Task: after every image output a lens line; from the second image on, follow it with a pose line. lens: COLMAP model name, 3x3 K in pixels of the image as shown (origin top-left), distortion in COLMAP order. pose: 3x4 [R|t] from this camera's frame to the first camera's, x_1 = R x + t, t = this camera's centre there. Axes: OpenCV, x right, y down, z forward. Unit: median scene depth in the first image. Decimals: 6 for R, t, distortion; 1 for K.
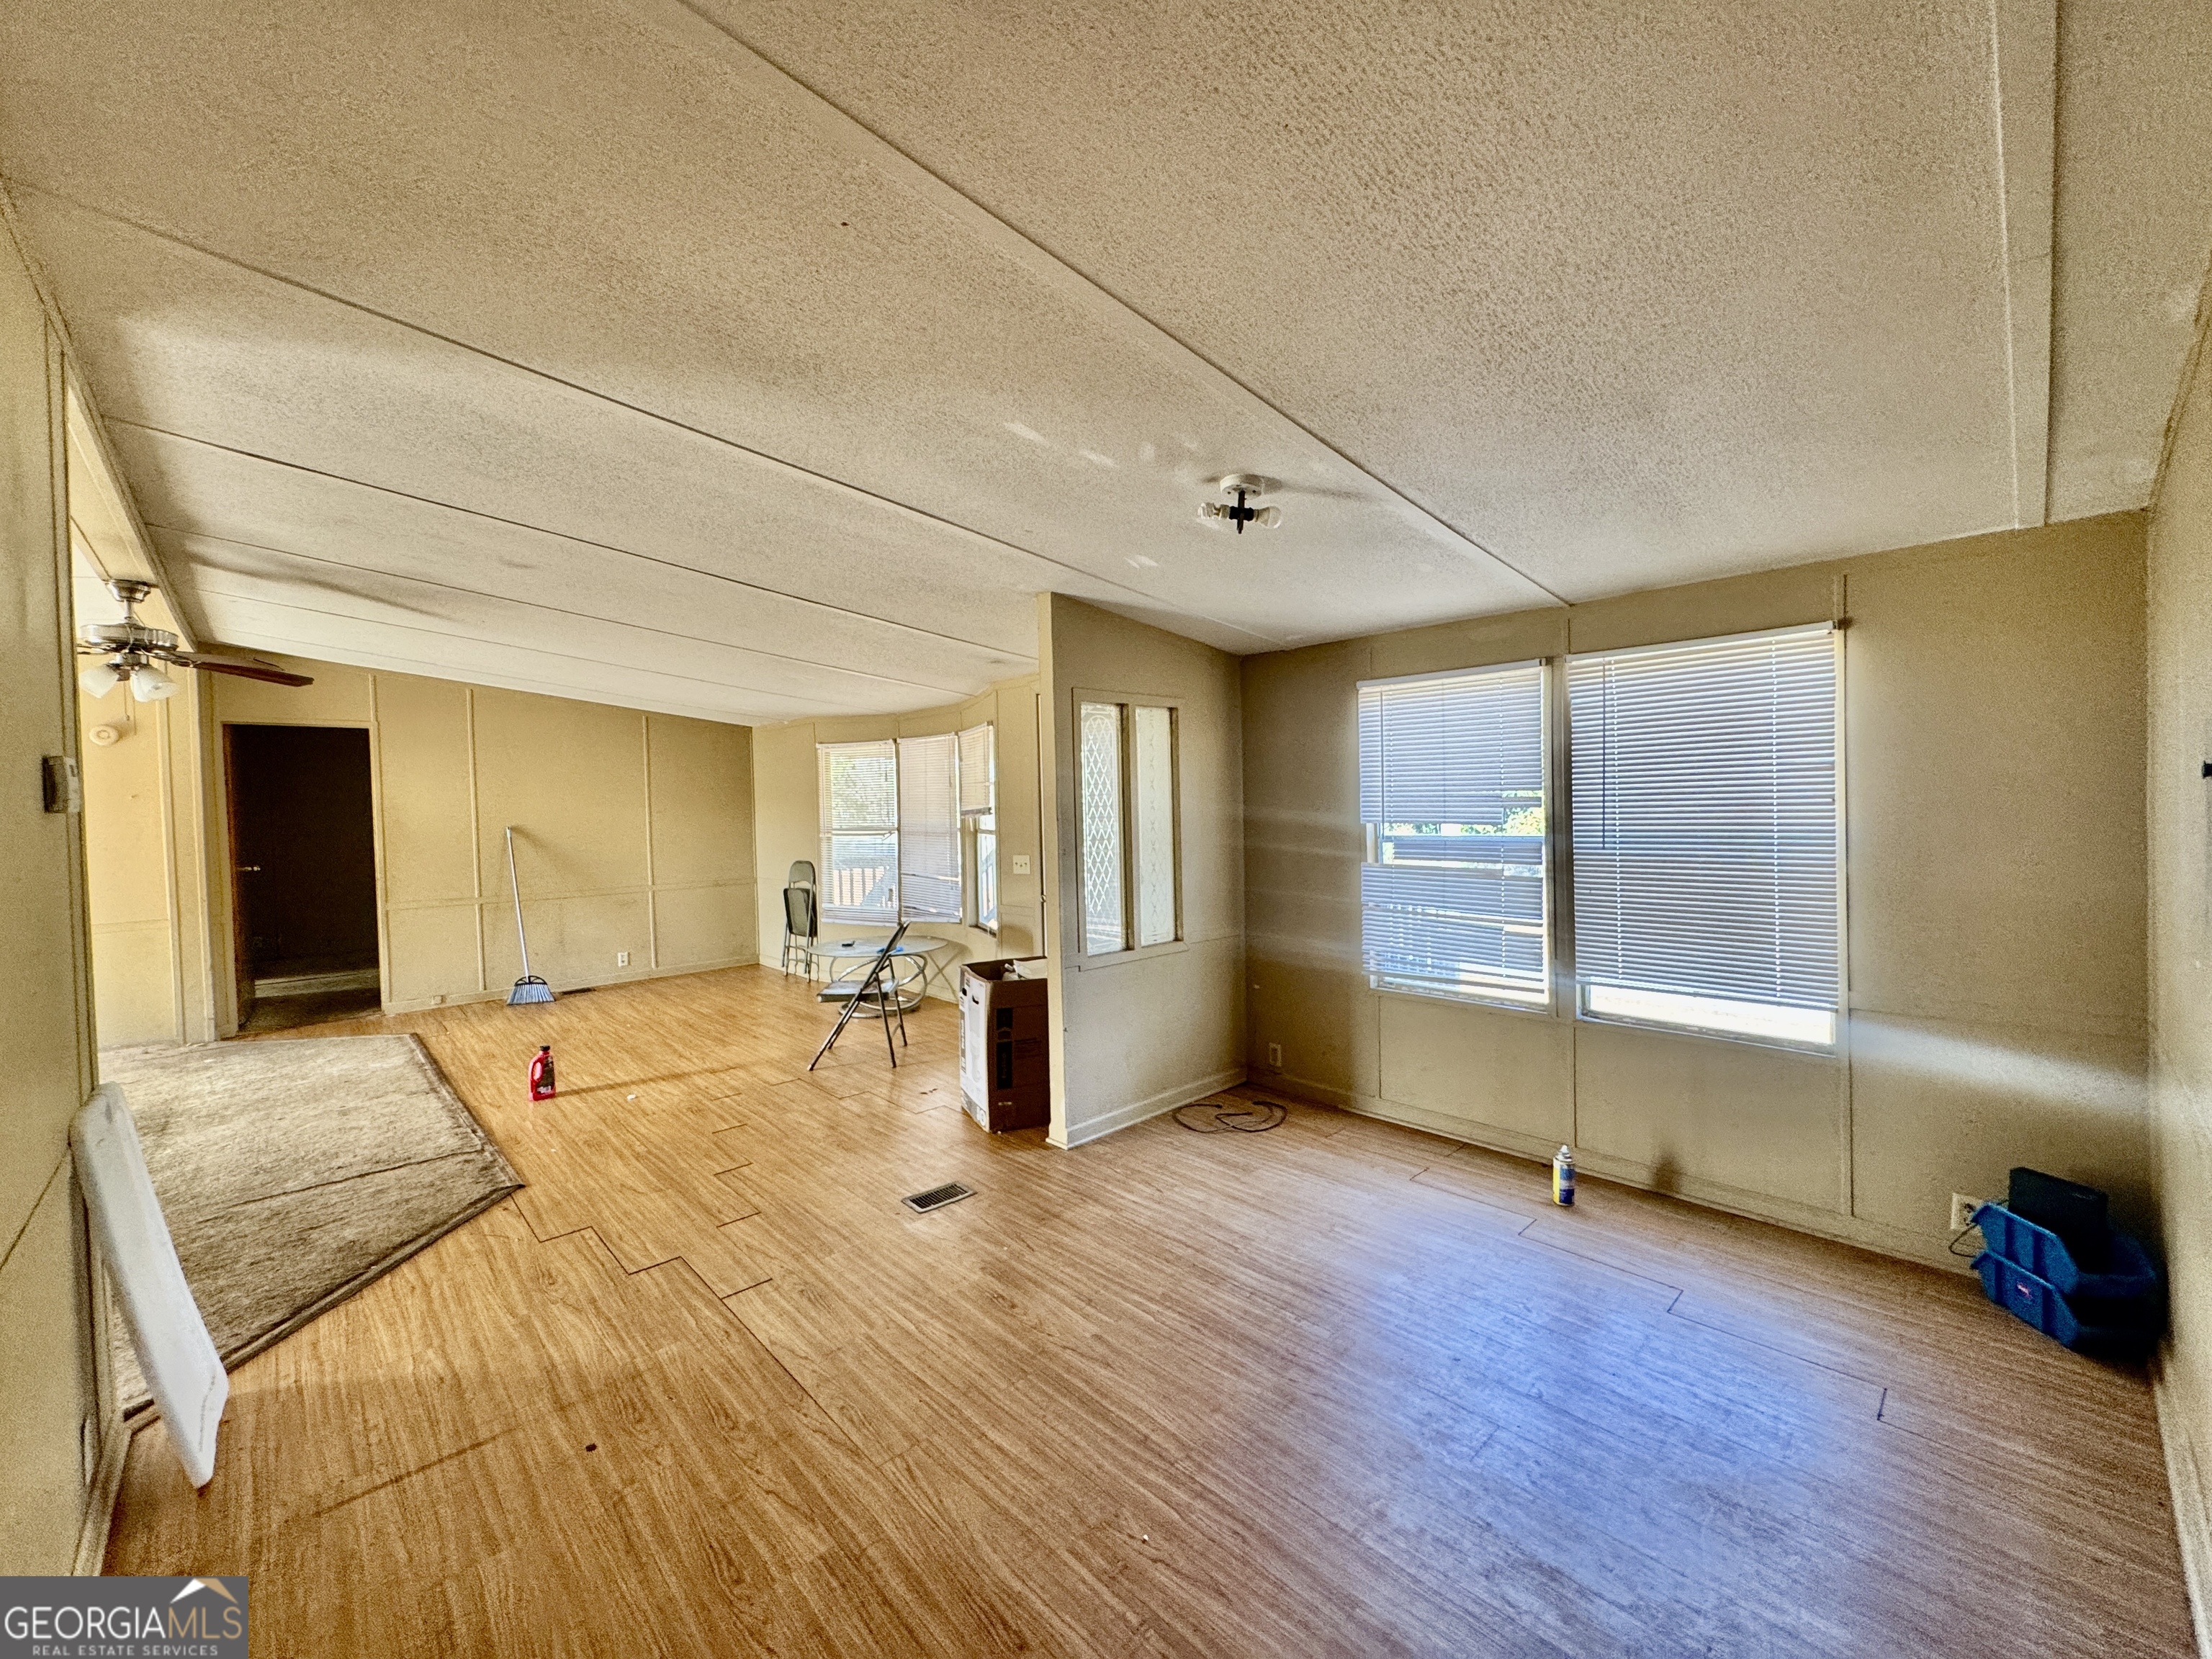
lens RADIAL K [[889.6, 0, 1099.7], [0, 889.6, 823.5], [0, 0, 1]] dist [-0.001430, 0.000187]
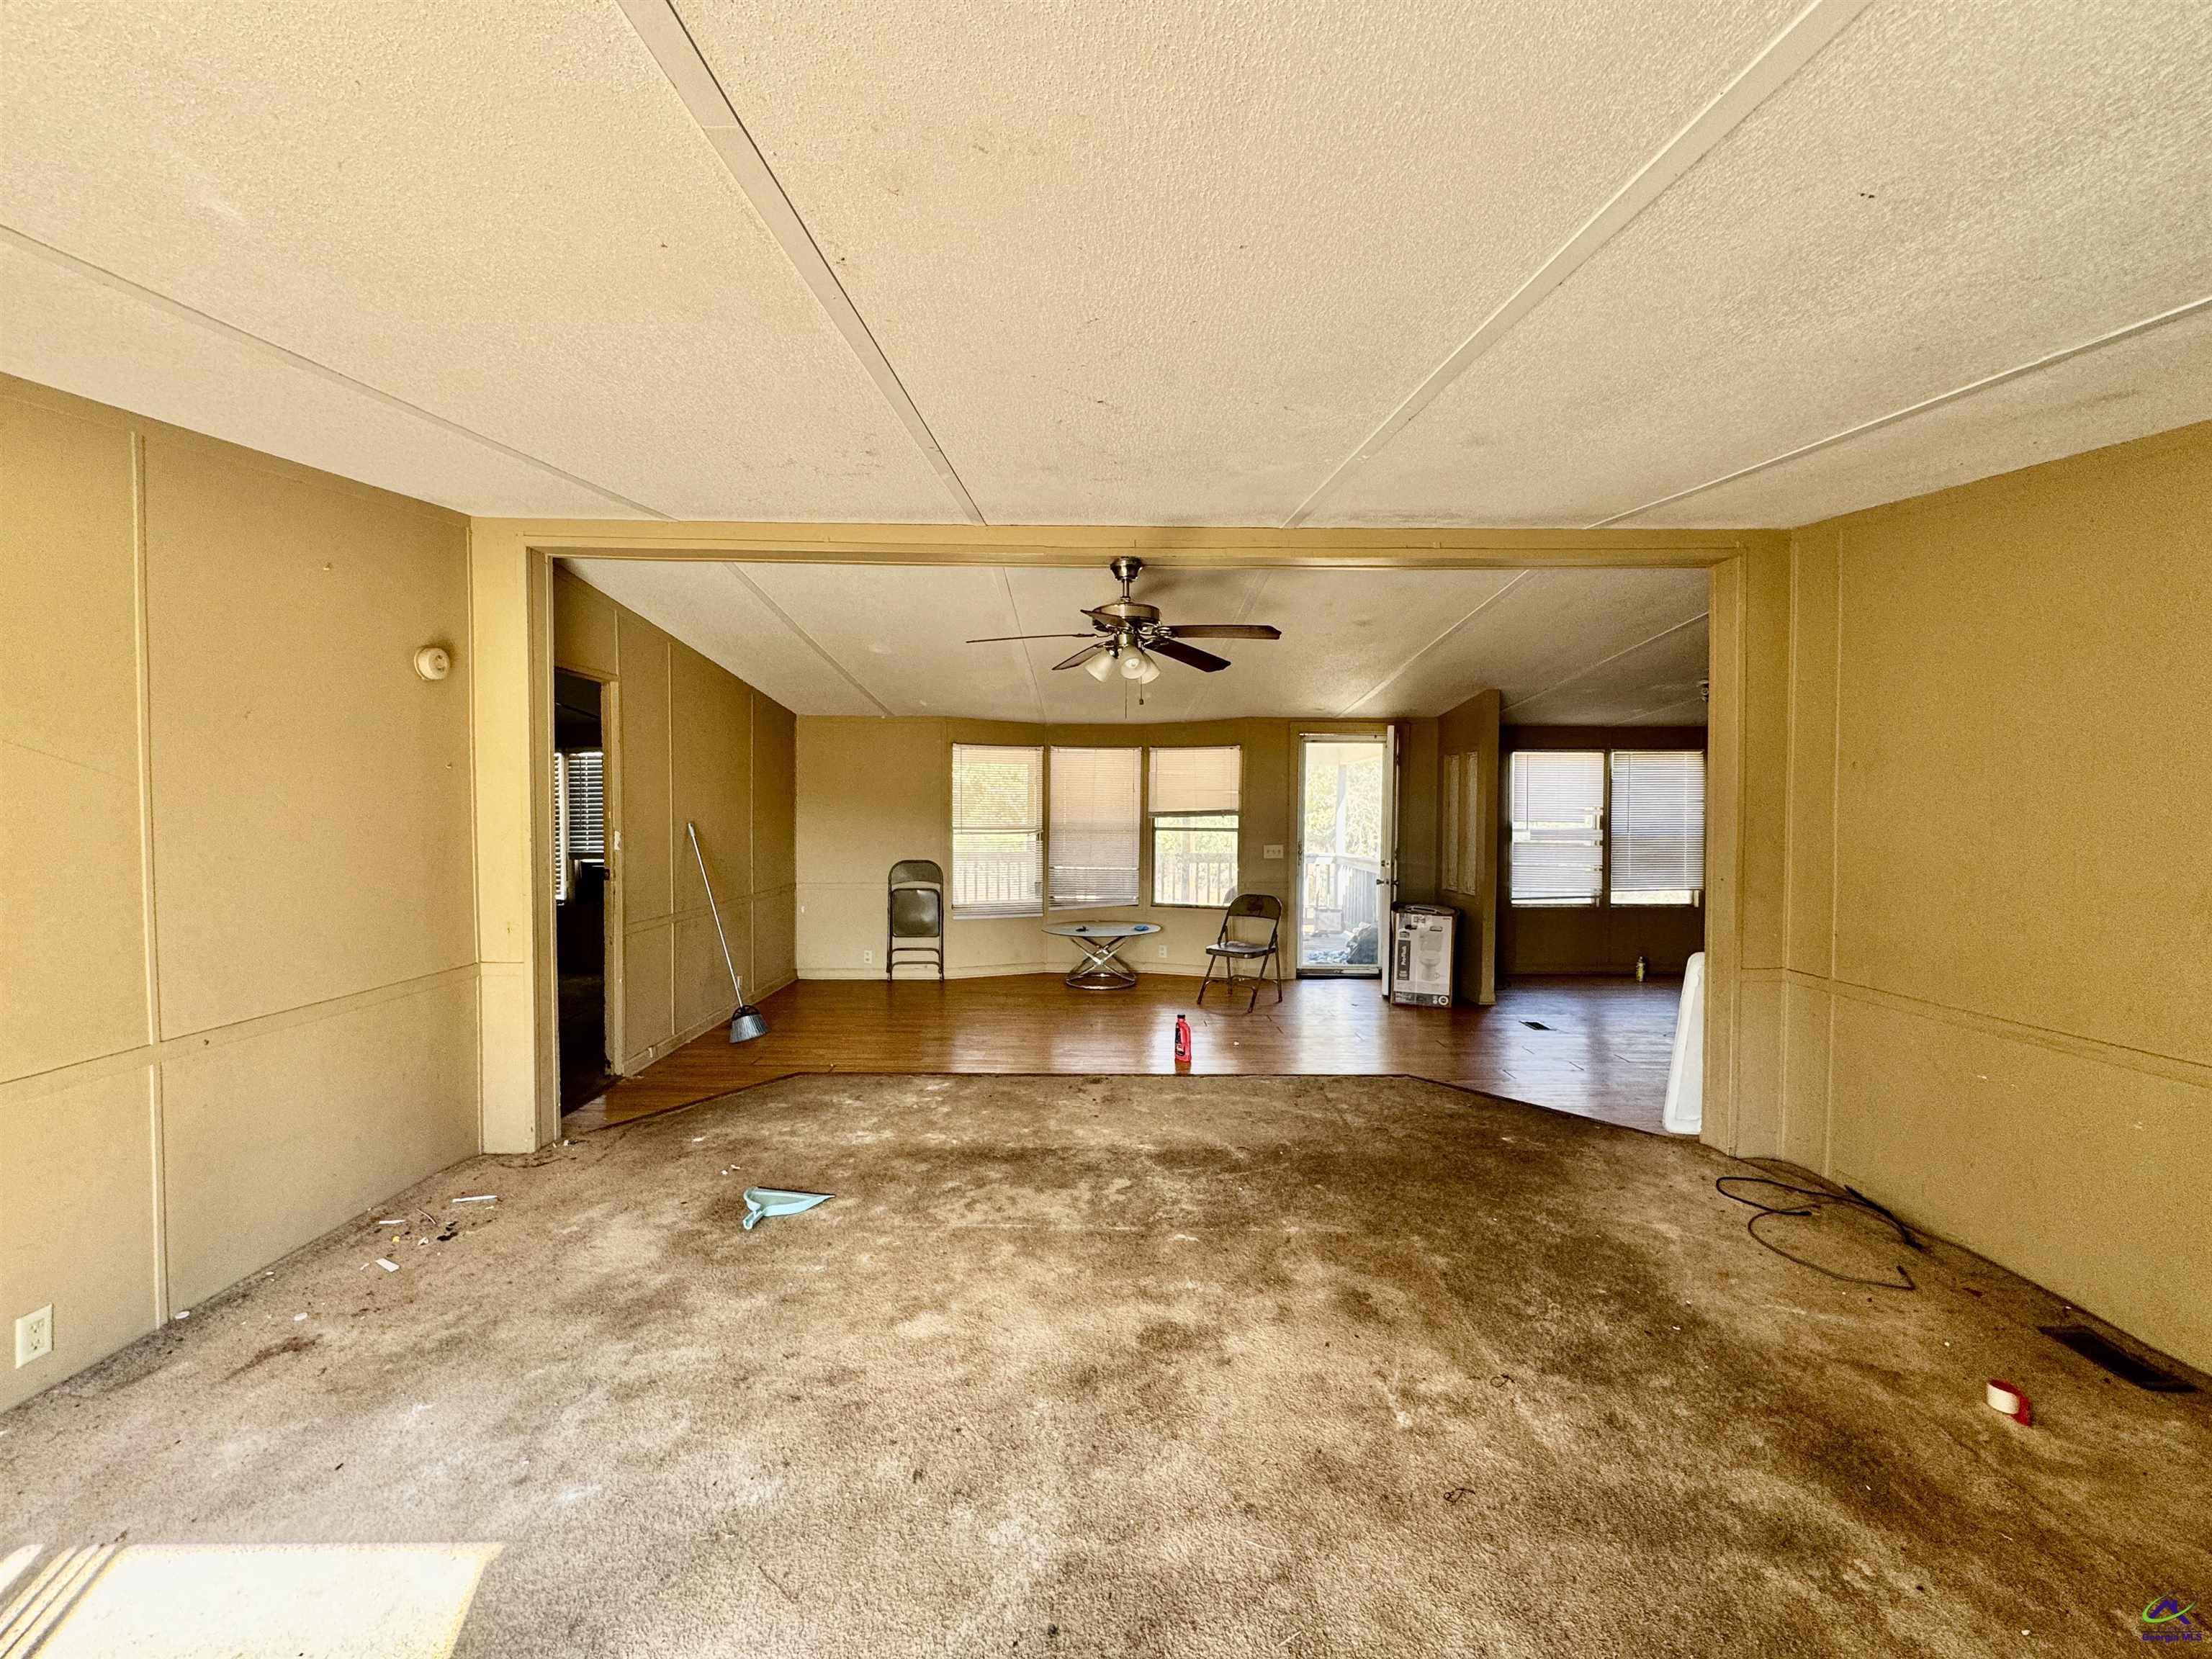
lens RADIAL K [[878.1, 0, 1101.2], [0, 878.1, 833.5], [0, 0, 1]] dist [-0.001699, 0.000047]
pose [[0.675130, -0.000816, 0.737698, -1.980609], [0.002422, 0.999996, -0.001110, 0.027120], [-0.737695, 0.002536, 0.675129, 0.416311]]
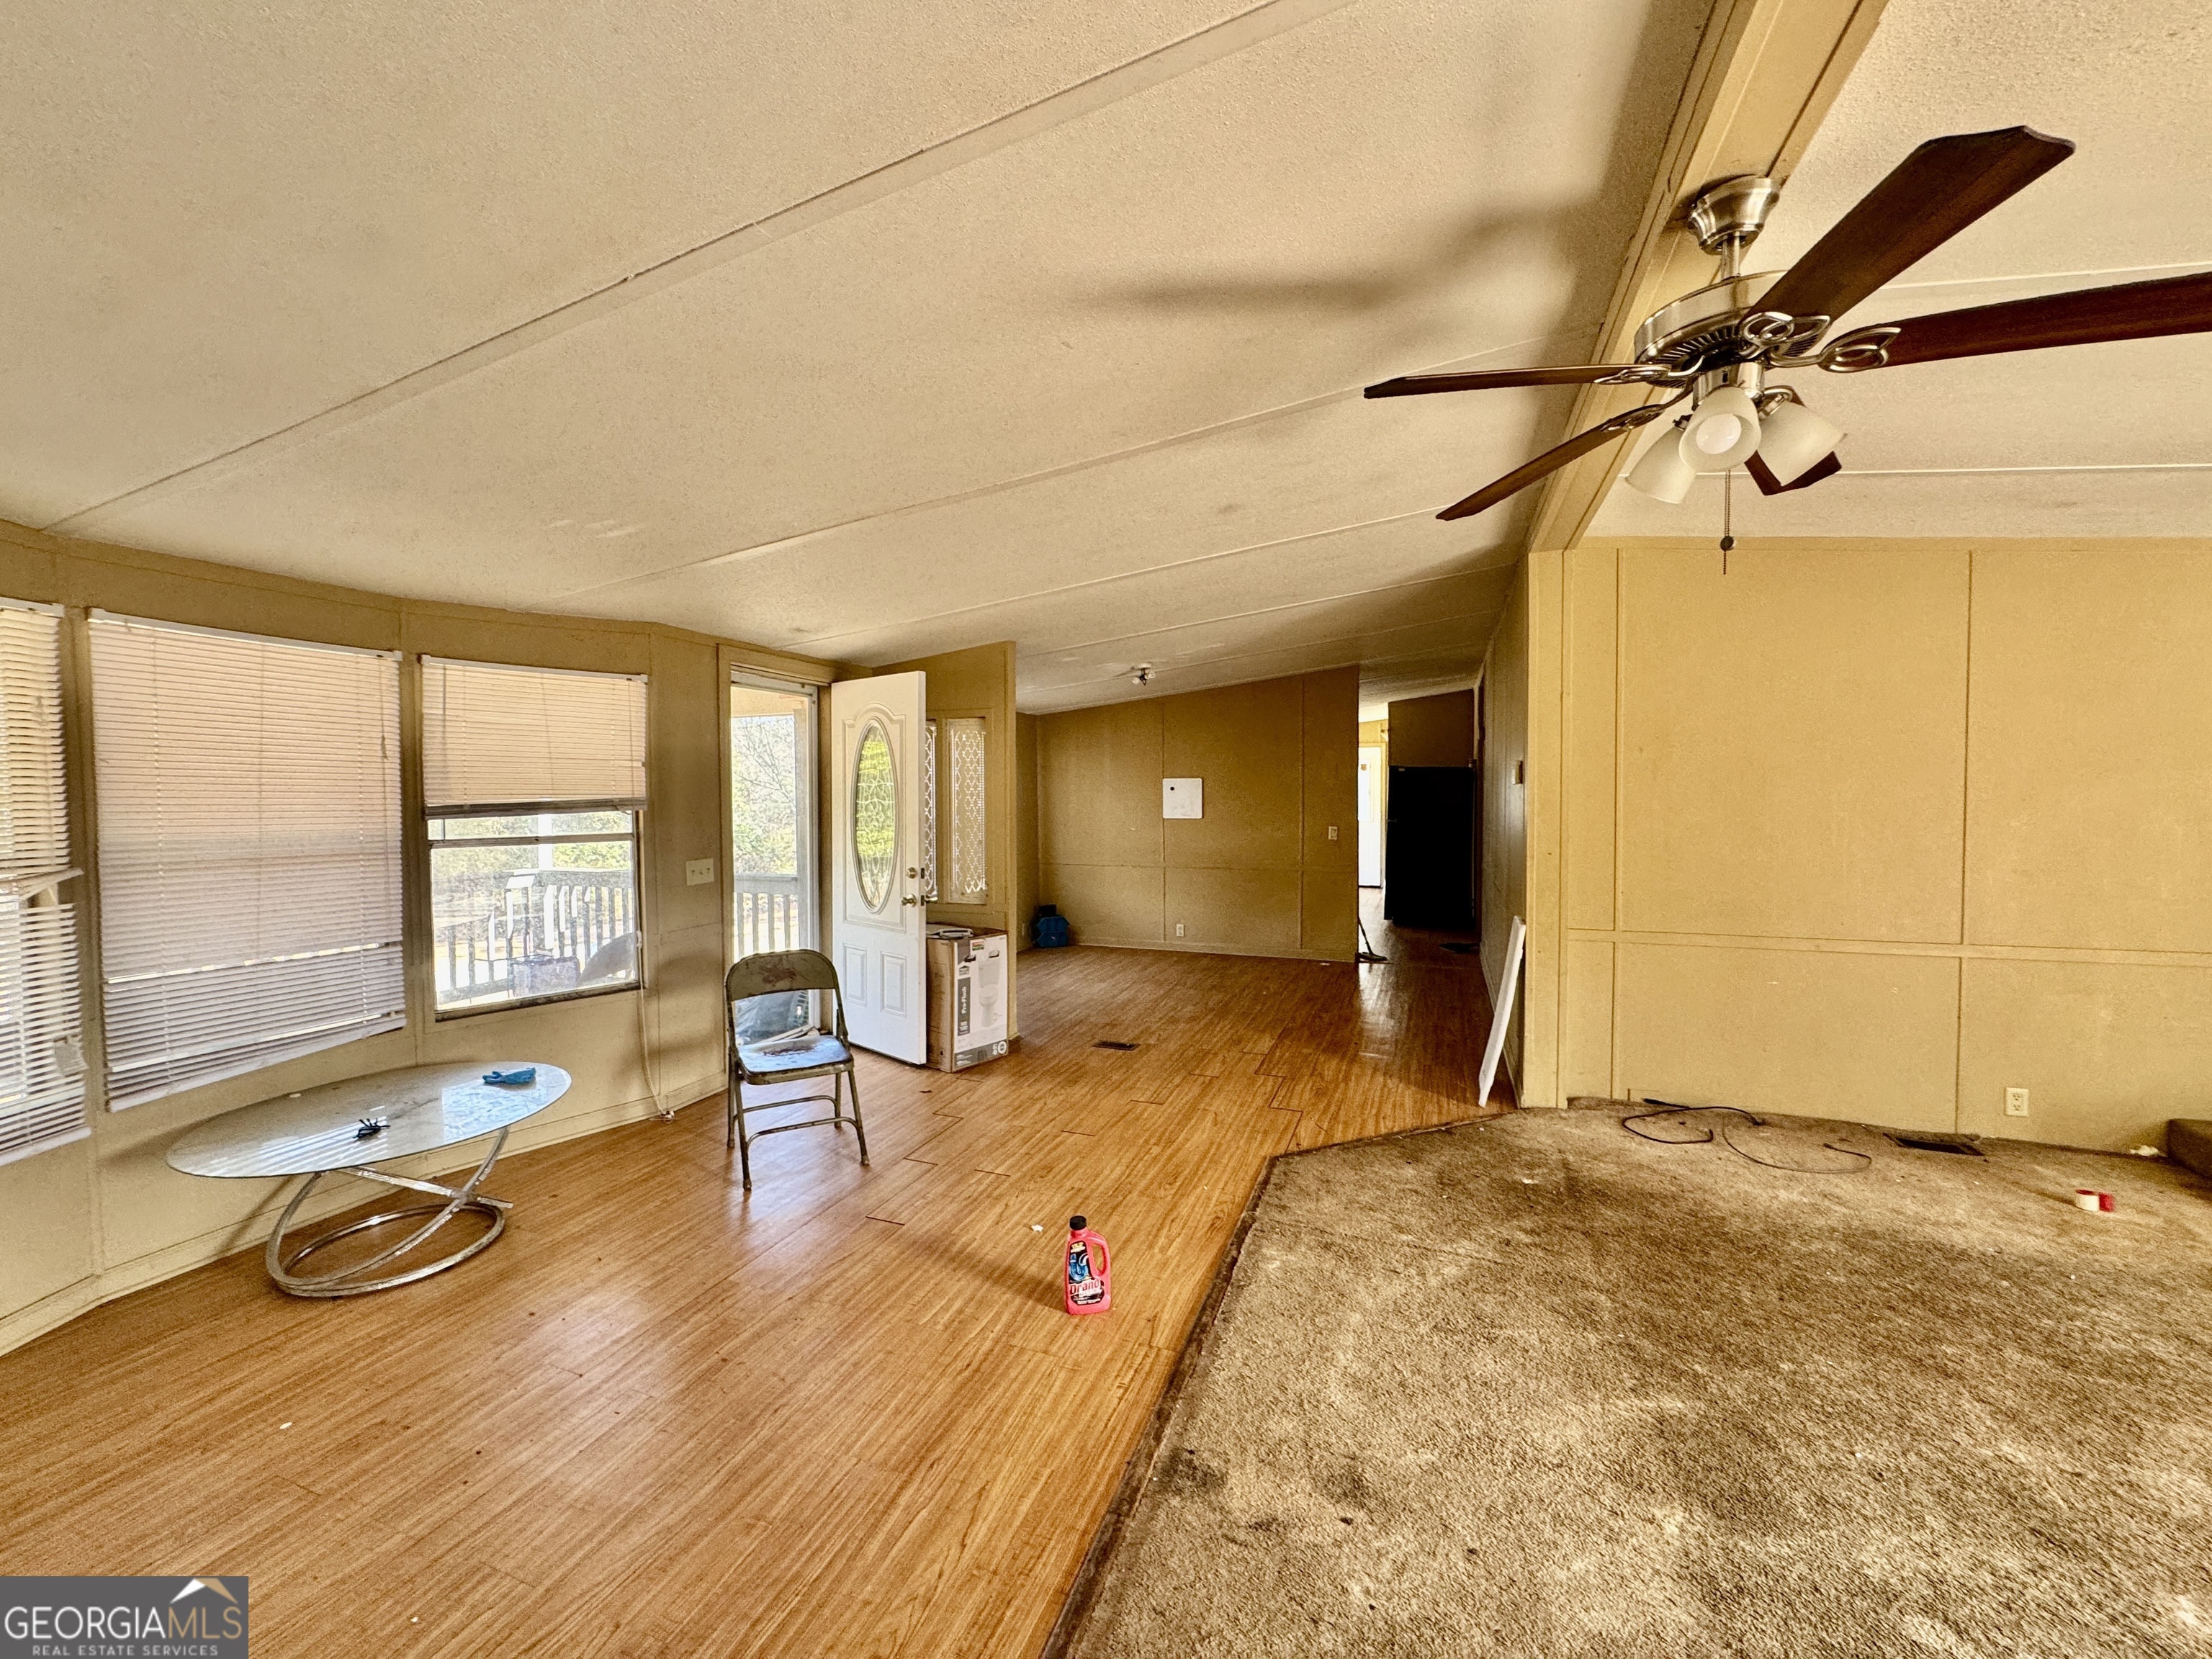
lens RADIAL K [[878.1, 0, 1101.2], [0, 878.1, 833.5], [0, 0, 1]] dist [-0.001699, 0.000047]
pose [[-0.437529, -0.016092, 0.899060, -1.447906], [0.039833, 0.998512, 0.037257, -0.005725], [-0.898322, 0.052113, -0.436237, 1.577924]]
